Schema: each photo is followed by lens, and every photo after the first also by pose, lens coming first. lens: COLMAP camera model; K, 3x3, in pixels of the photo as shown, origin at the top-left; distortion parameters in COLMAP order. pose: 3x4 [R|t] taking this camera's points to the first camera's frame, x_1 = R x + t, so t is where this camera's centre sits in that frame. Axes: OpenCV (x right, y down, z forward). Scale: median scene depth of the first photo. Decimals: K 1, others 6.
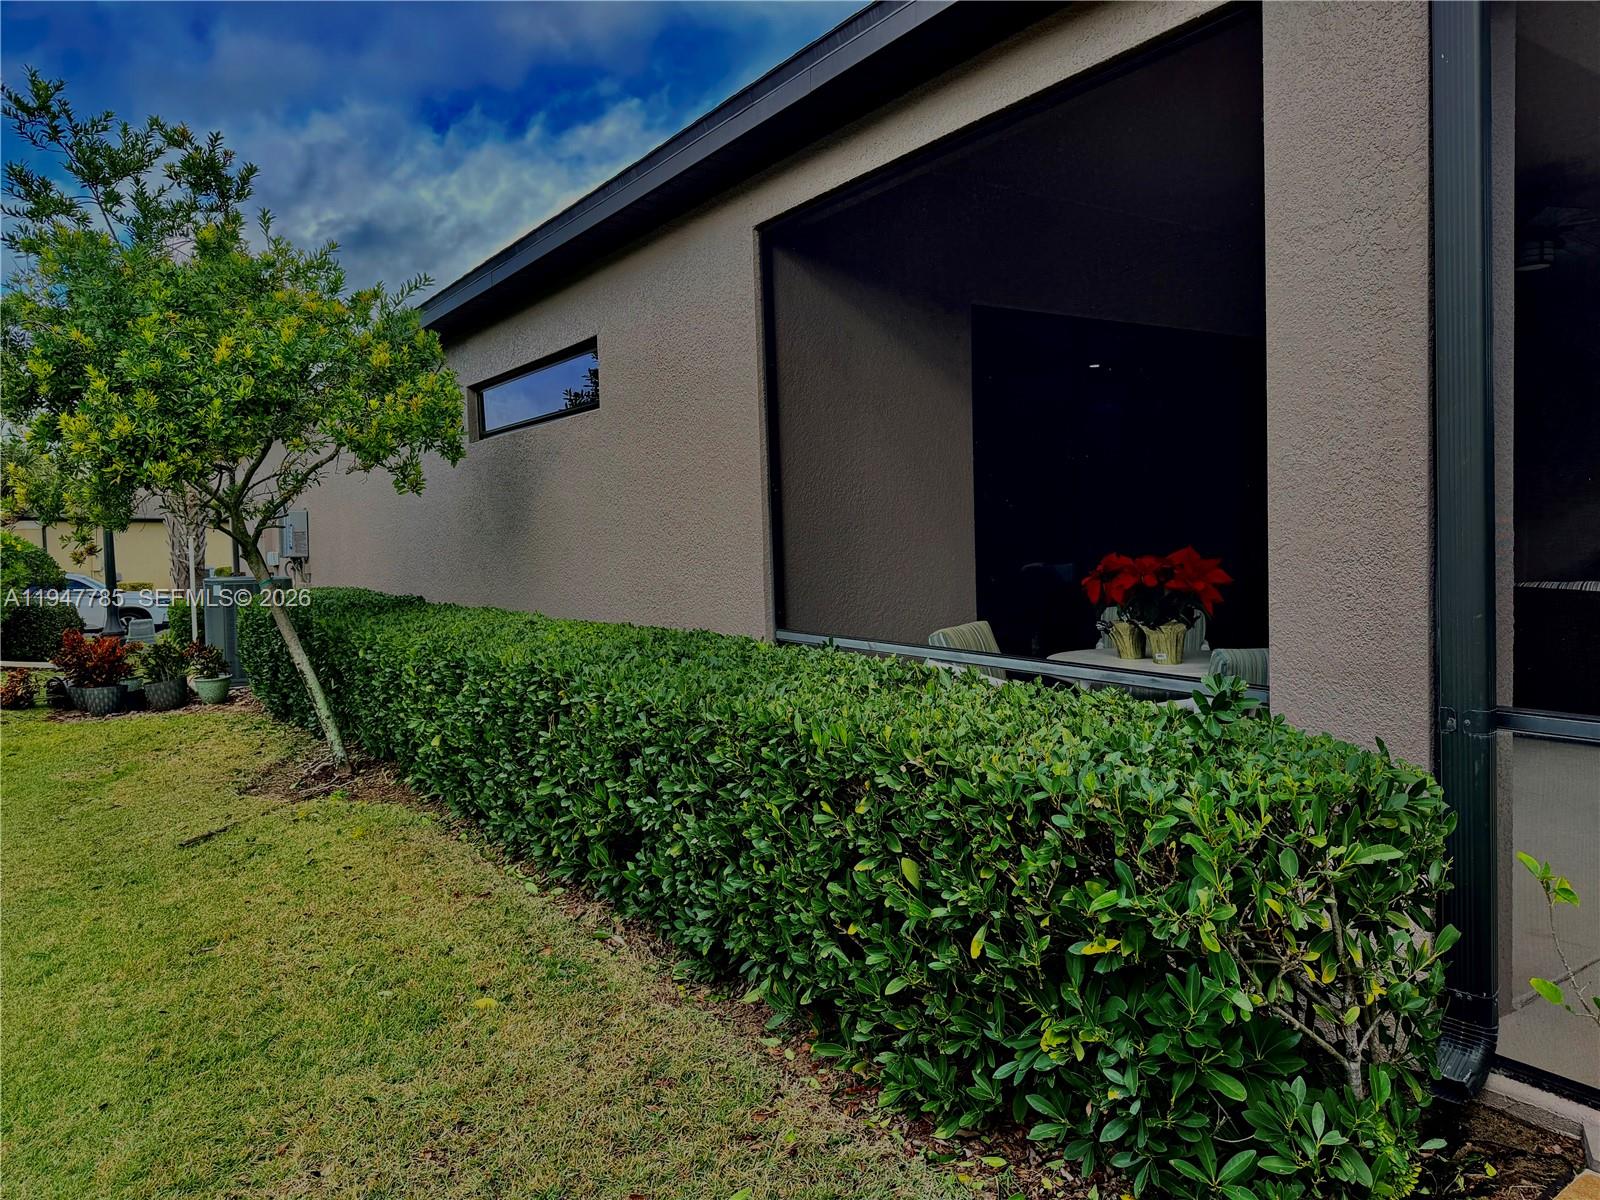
lens RADIAL K [[1117.7, 0, 799.4], [0, 1117.7, 599.6], [0, 0, 1]] dist [0.002779, -0.003524]
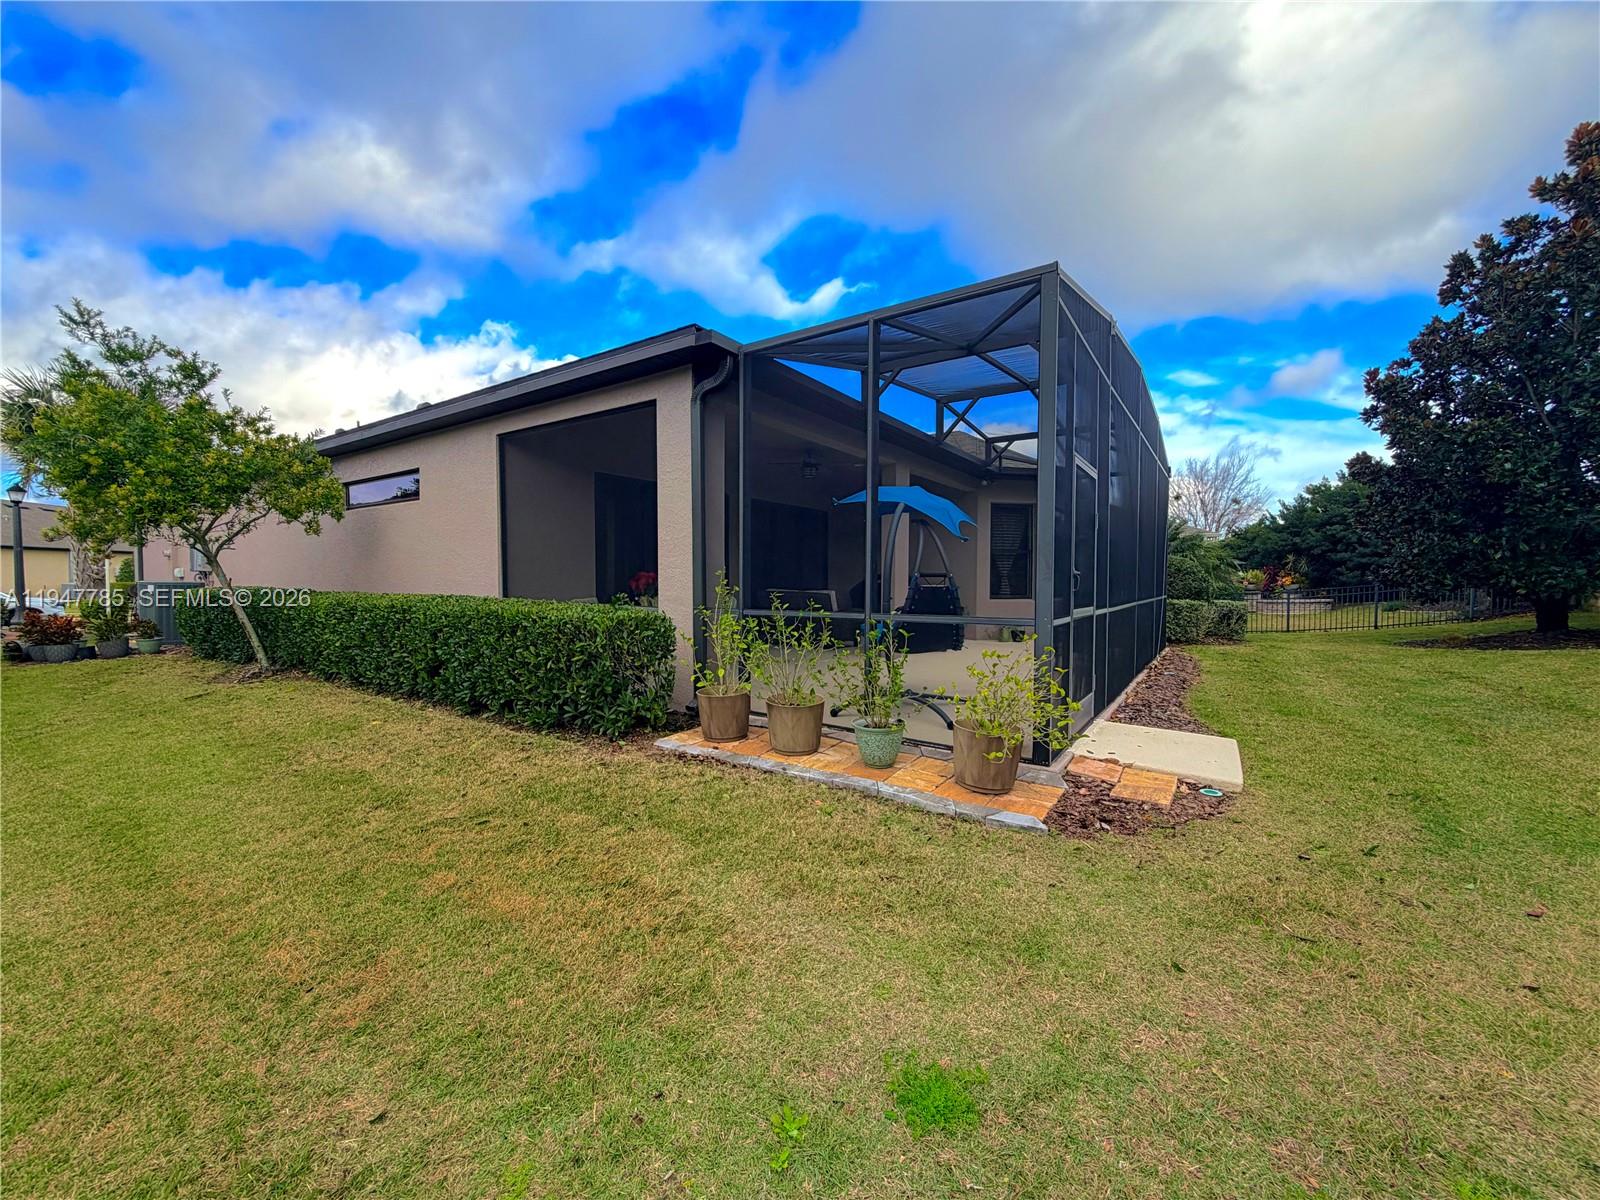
lens RADIAL K [[637.7, 0, 804.5], [0, 637.7, 602.6], [0, 0, 1]] dist [-0.002307, -0.000016]
pose [[0.927080, 0.010403, 0.374718, 0.061360], [-0.002966, 0.999787, -0.020417, 0.059964], [-0.374851, 0.017817, 0.926914, -0.502353]]
